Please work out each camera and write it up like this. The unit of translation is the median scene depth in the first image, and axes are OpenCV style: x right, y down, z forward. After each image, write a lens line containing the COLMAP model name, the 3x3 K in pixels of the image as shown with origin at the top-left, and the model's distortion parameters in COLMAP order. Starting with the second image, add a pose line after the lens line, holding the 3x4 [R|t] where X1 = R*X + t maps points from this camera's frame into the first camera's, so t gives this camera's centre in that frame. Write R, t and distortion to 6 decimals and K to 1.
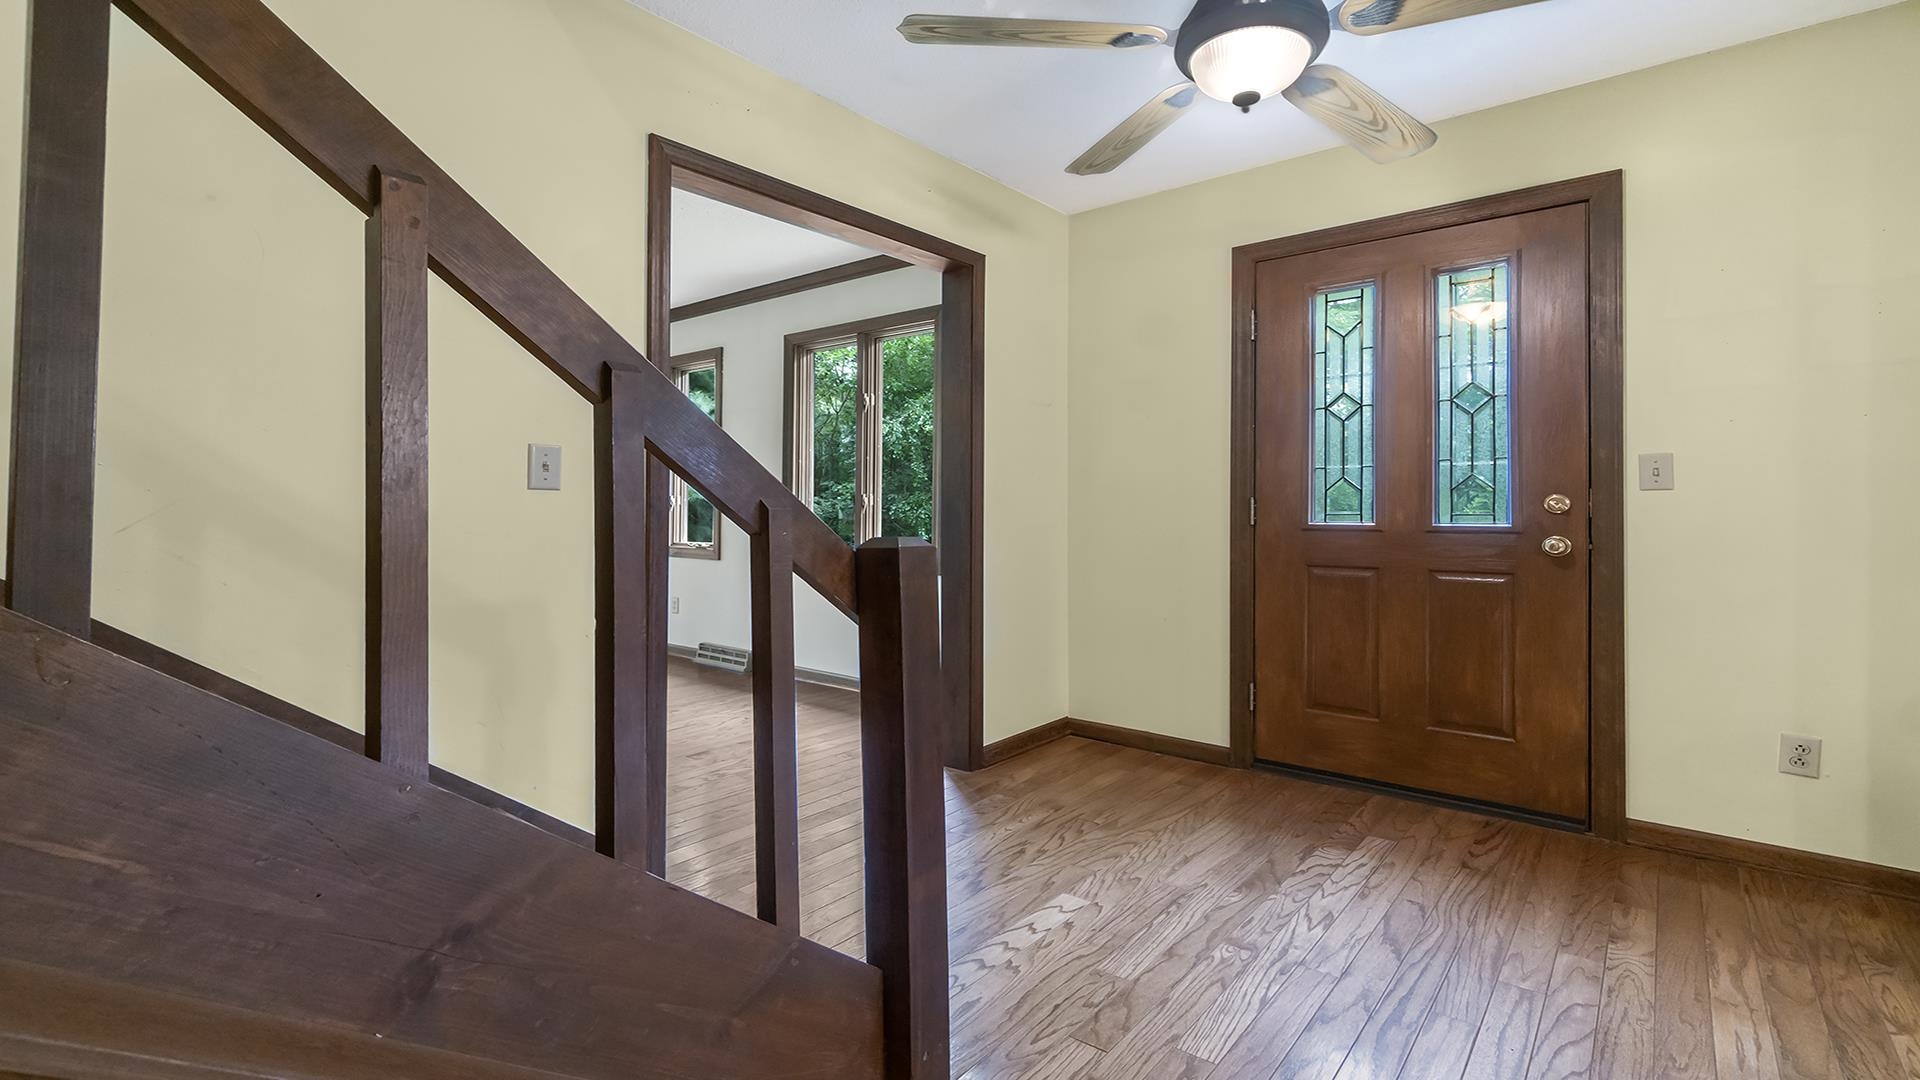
lens RADIAL K [[838.5, 0, 961.5], [0, 838.5, 527.2], [0, 0, 1]] dist [-0.008495, -0.000100]
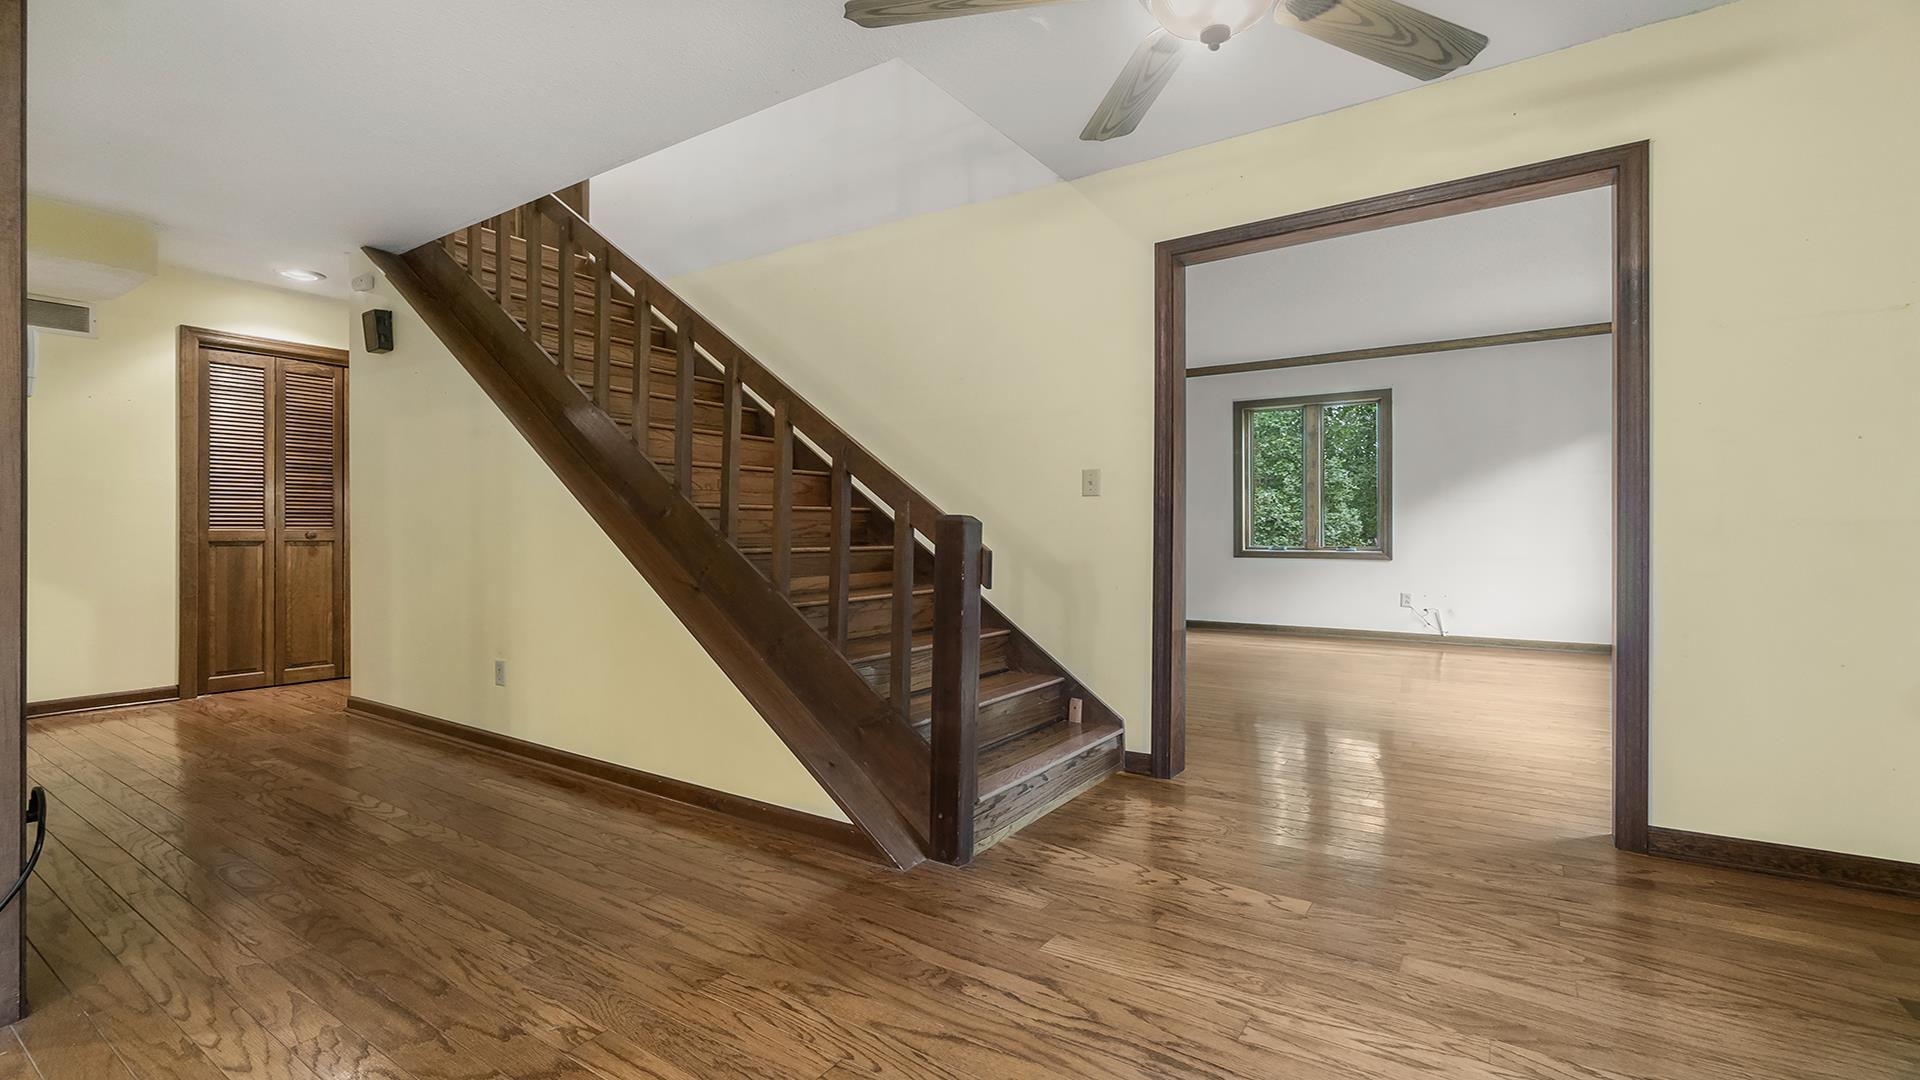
lens RADIAL K [[838.5, 0, 959.3], [0, 838.5, 533.1], [0, 0, 1]] dist [-0.008495, -0.000100]
pose [[0.118868, 0.008104, -0.992877, 0.857933], [-0.011860, 0.999907, 0.006741, 0.020857], [0.992839, 0.010975, 0.118953, 0.425364]]
